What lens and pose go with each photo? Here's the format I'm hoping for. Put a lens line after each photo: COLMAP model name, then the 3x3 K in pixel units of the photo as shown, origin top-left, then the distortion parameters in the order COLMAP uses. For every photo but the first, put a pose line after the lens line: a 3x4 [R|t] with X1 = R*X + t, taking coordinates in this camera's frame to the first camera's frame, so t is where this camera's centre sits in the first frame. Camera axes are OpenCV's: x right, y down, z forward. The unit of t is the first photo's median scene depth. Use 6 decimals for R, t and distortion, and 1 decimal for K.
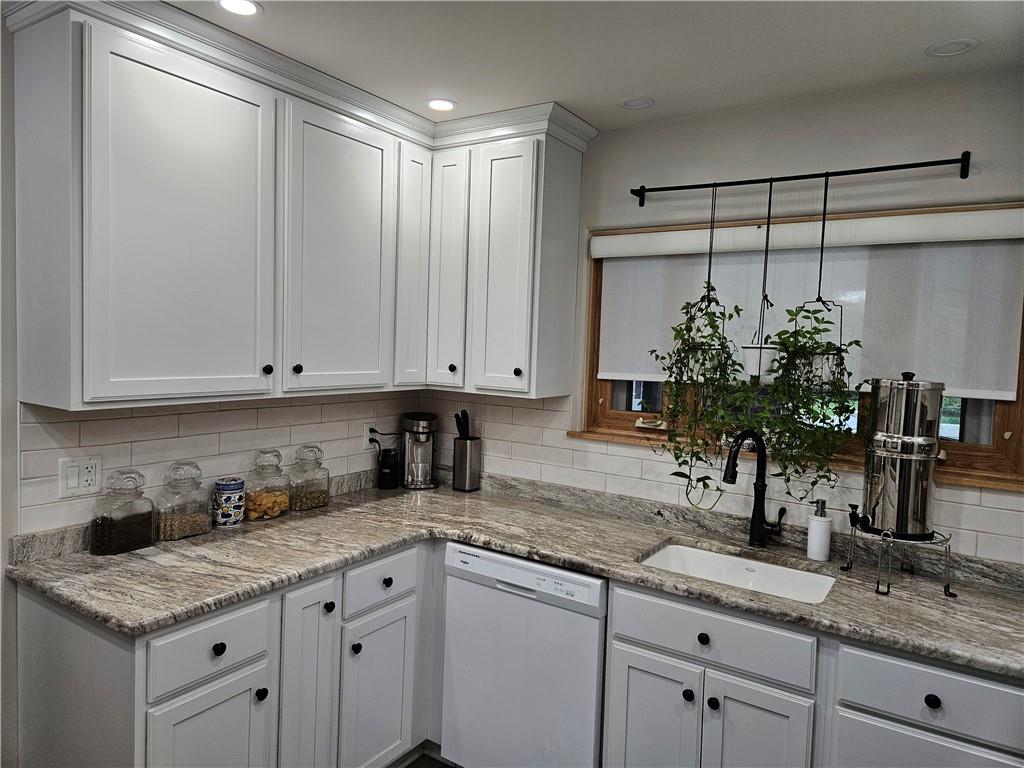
lens RADIAL K [[685.1, 0, 504.3], [0, 685.1, 376.7], [0, 0, 1]] dist [0.065115, -0.056117]
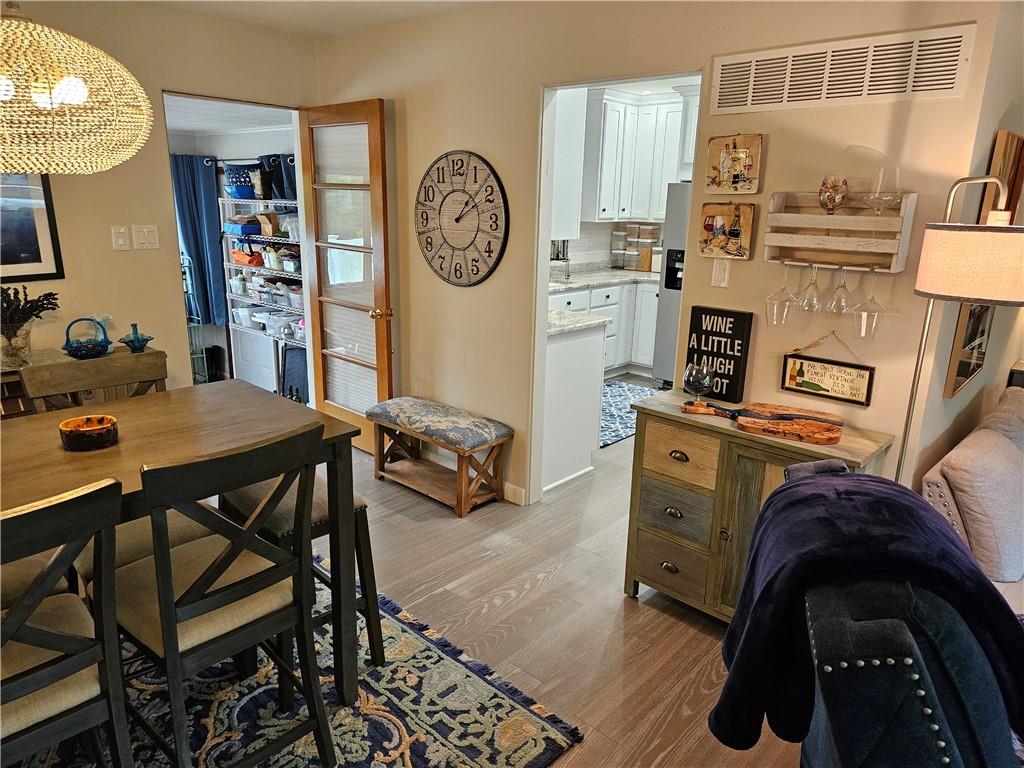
lens RADIAL K [[685.1, 0, 512.5], [0, 685.1, 378.9], [0, 0, 1]] dist [0.065115, -0.056117]
pose [[0.151674, -0.291719, 0.944402, -2.063603], [0.031316, 0.956395, 0.290394, -0.123603], [-0.987934, -0.014470, 0.154195, 0.659744]]
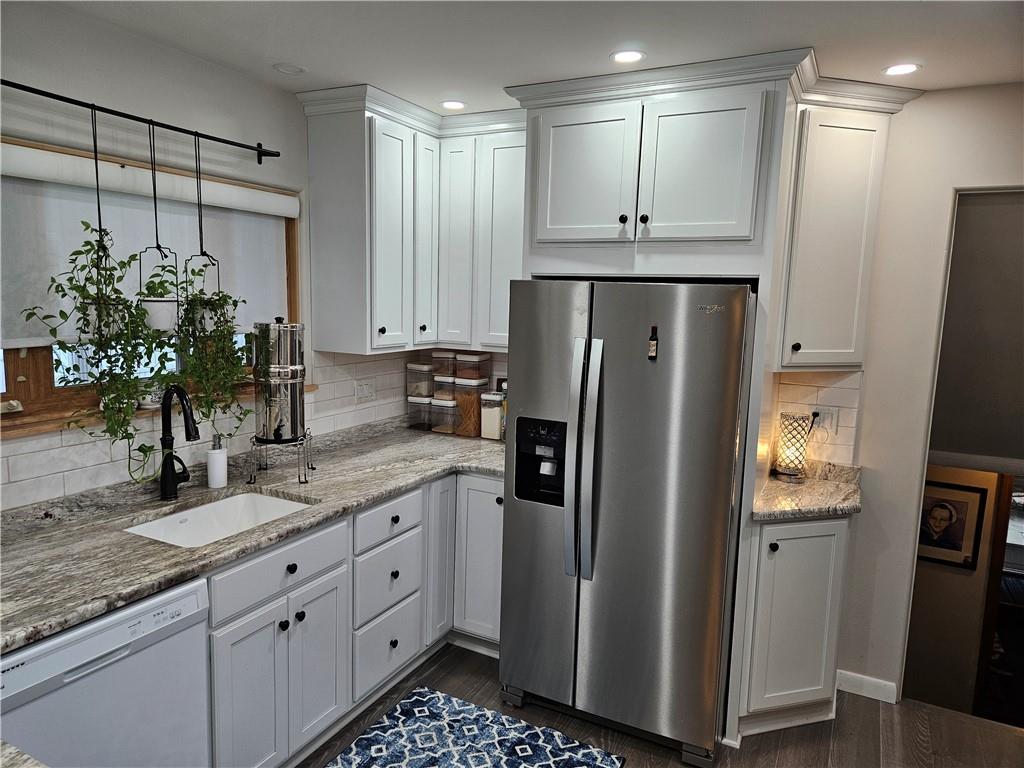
lens RADIAL K [[685.1, 0, 512.4], [0, 685.1, 381.5], [0, 0, 1]] dist [0.065115, -0.056117]
pose [[-0.110385, -0.168680, 0.979470, -0.666593], [0.017841, 0.984998, 0.171643, -0.089506], [-0.993729, 0.036422, -0.105720, 0.626469]]
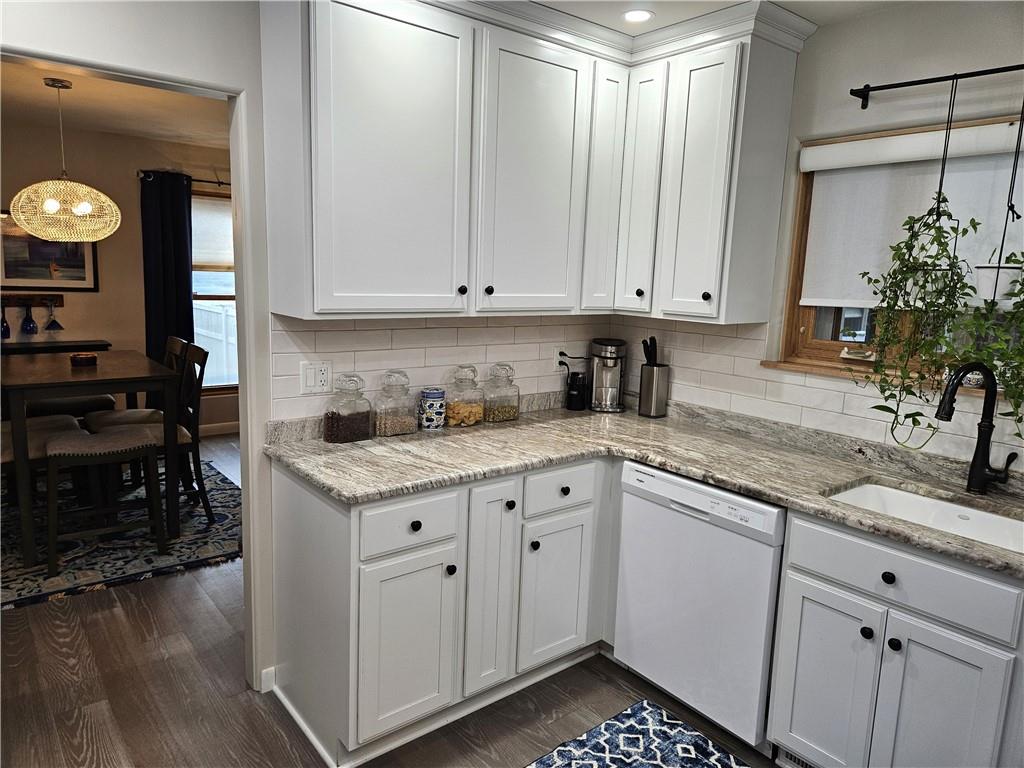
lens RADIAL K [[685.1, 0, 503.4], [0, 685.1, 379.6], [0, 0, 1]] dist [0.065115, -0.056117]
pose [[0.951863, 0.046065, -0.303043, 0.053345], [-0.017326, 0.995148, 0.096850, 0.023704], [0.306035, -0.086937, 0.948043, -0.025078]]
